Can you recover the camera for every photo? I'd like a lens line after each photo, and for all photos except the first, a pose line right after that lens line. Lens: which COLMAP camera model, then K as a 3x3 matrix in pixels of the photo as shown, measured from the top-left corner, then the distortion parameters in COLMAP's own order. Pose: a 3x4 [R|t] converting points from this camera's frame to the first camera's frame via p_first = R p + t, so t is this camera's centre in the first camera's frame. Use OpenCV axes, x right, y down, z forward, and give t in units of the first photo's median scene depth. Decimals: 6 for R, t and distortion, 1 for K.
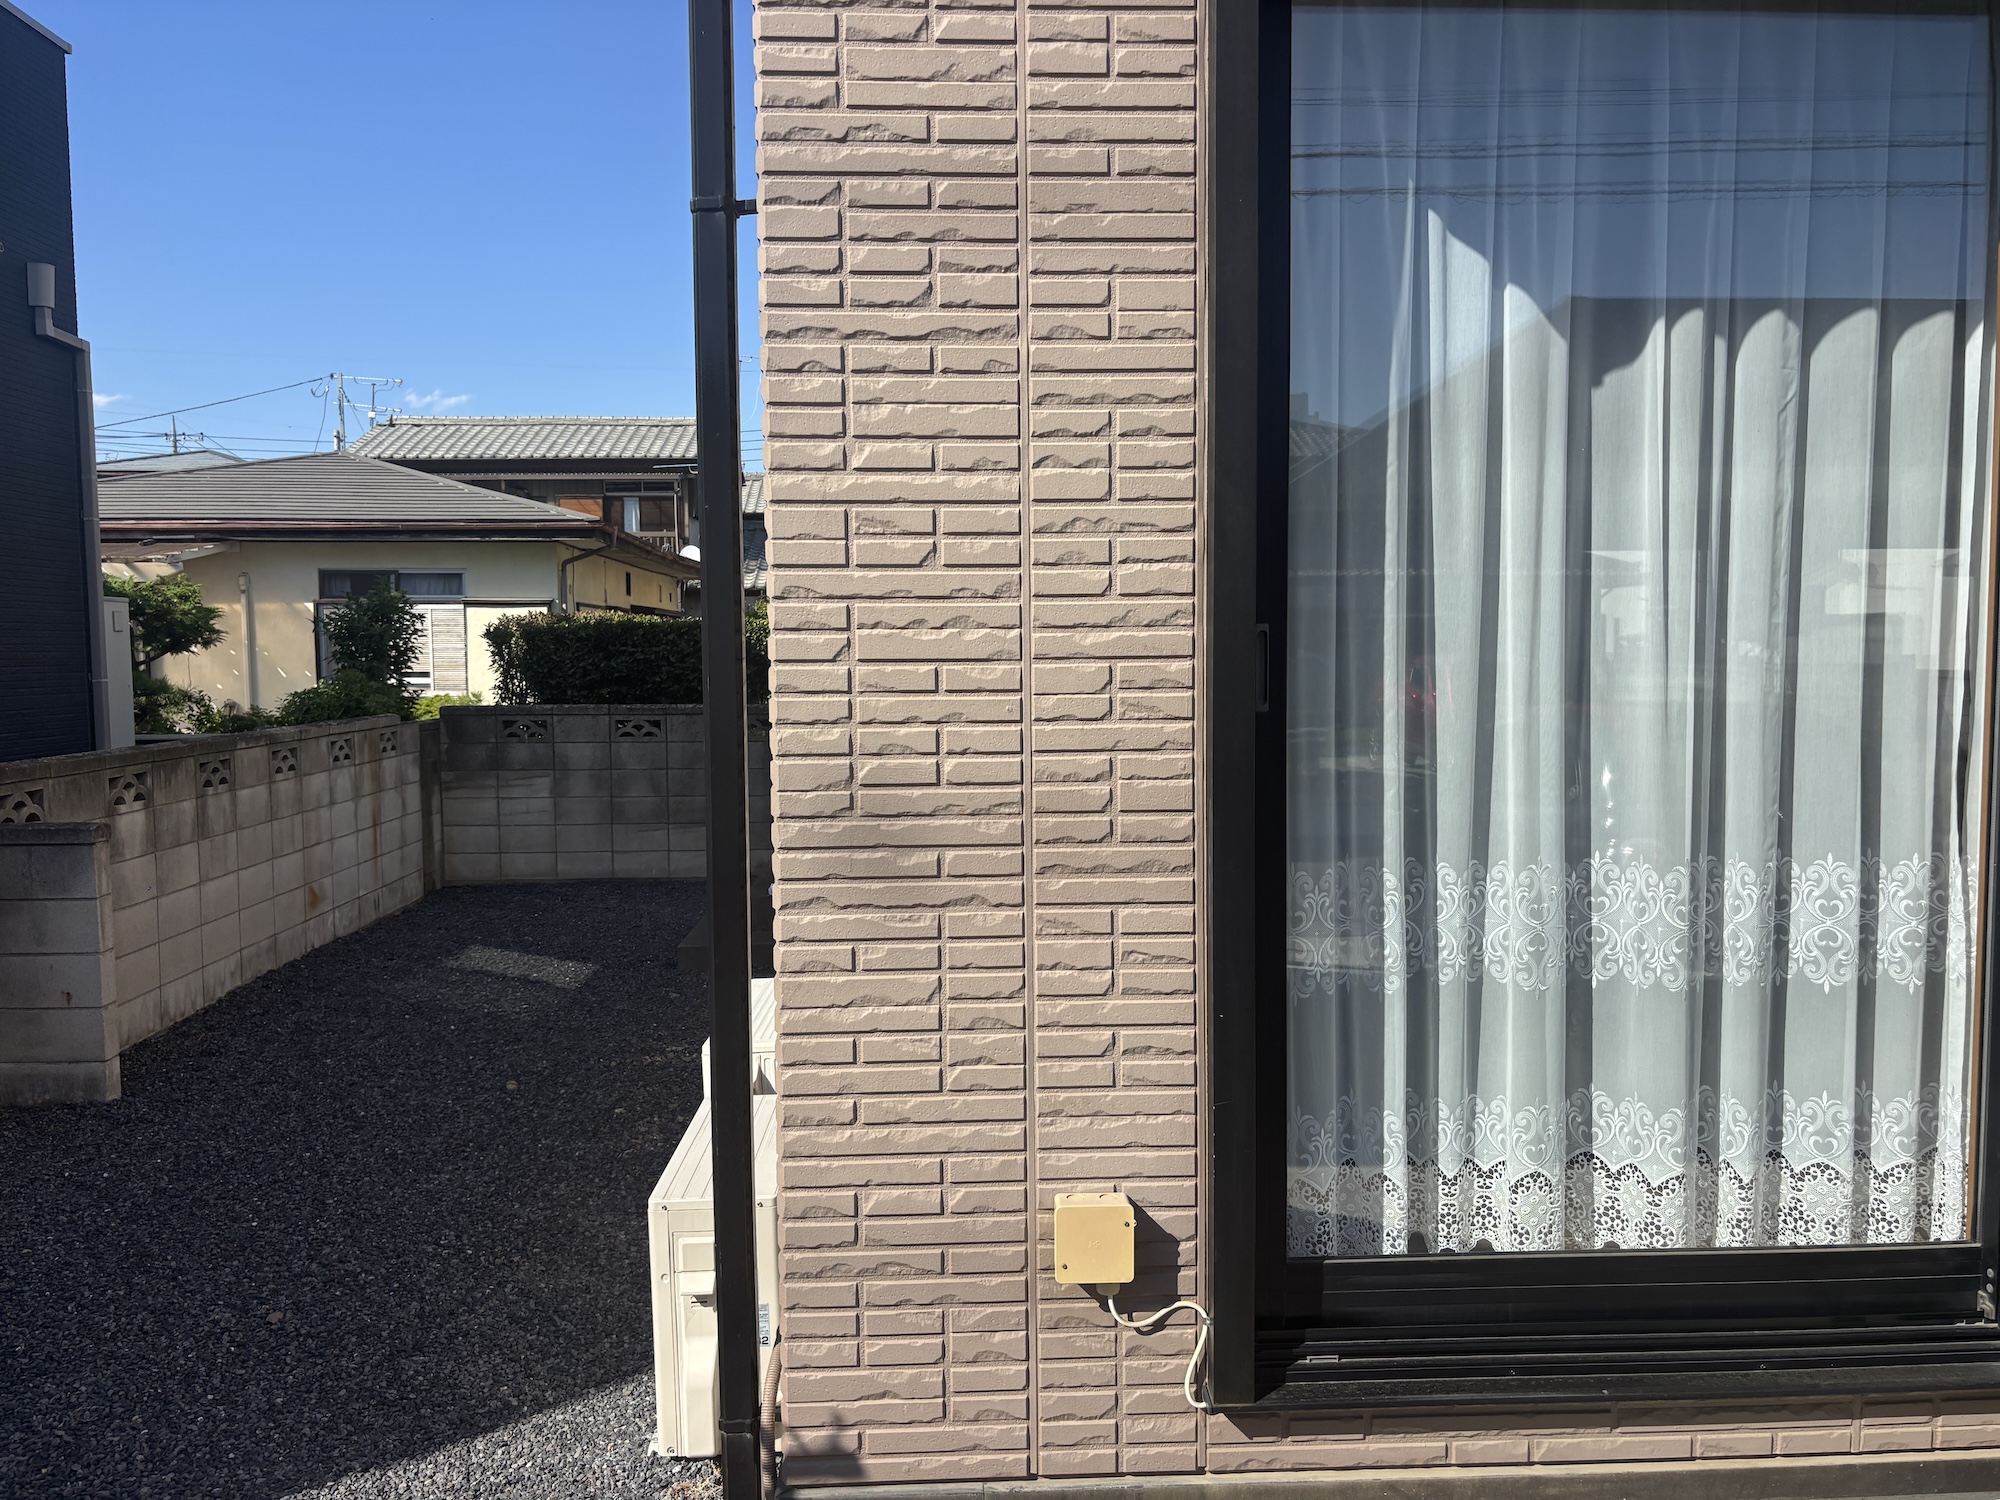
lens RADIAL K [[1599.6, 0, 1010.5], [0, 1599.6, 787.9], [0, 0, 1]] dist [0.088130, -0.297508]
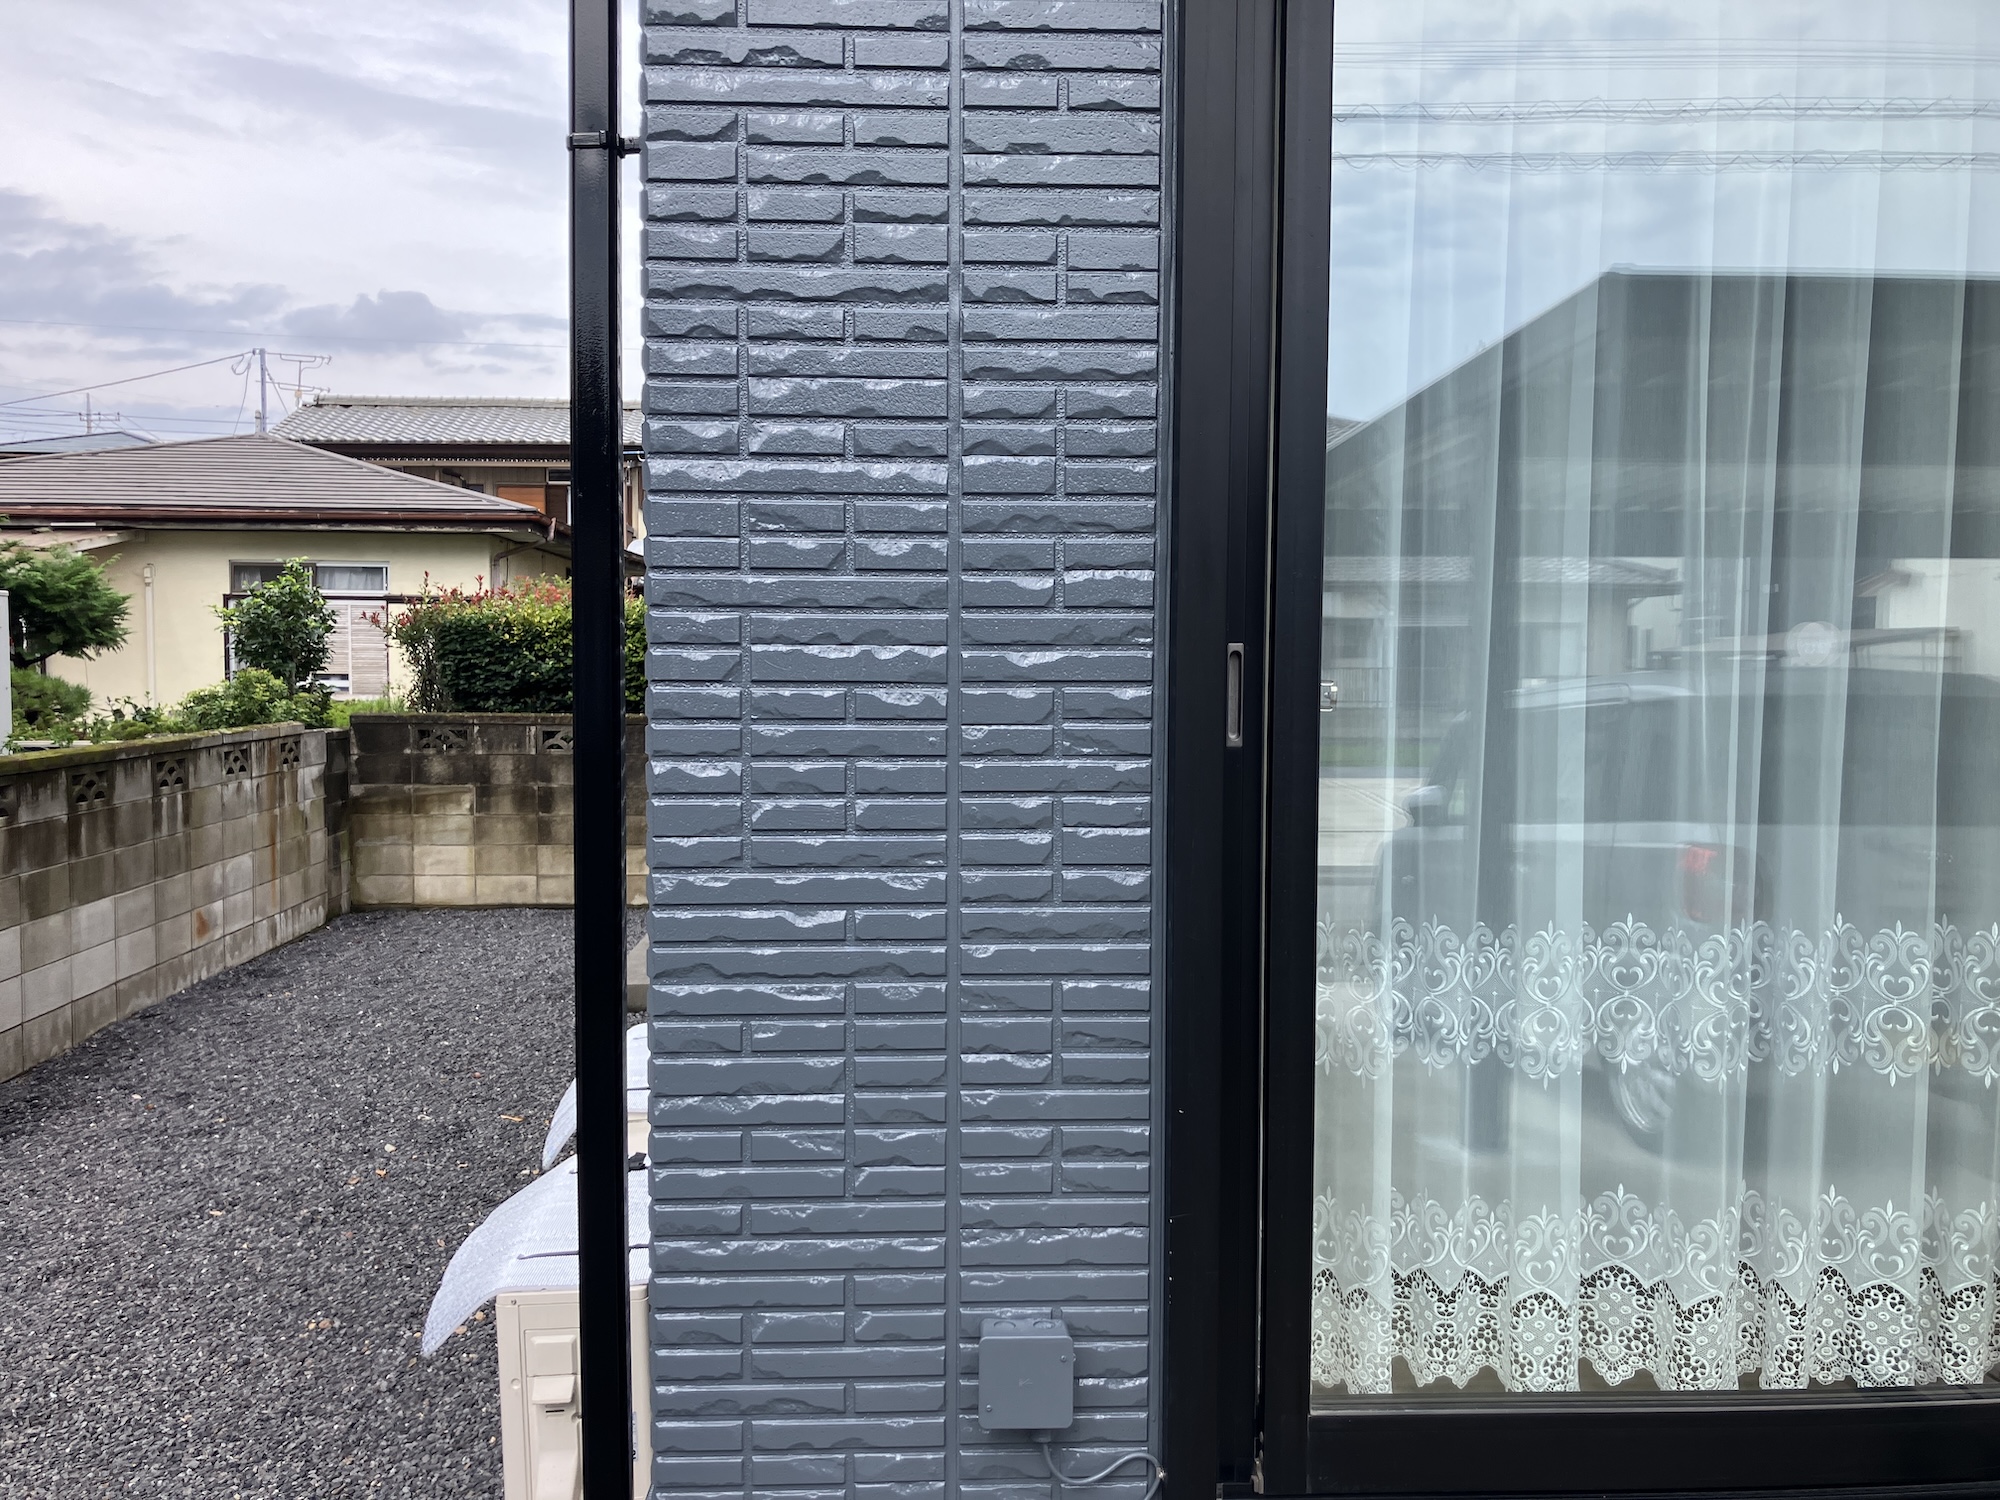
lens RADIAL K [[1724.1, 0, 994.3], [0, 1724.1, 789.5], [0, 0, 1]] dist [0.049595, -0.230731]
pose [[0.999908, 0.013149, 0.003405, 0.028410], [-0.013119, 0.999876, -0.008725, -0.016636], [-0.003520, 0.008680, 0.999956, 0.096529]]
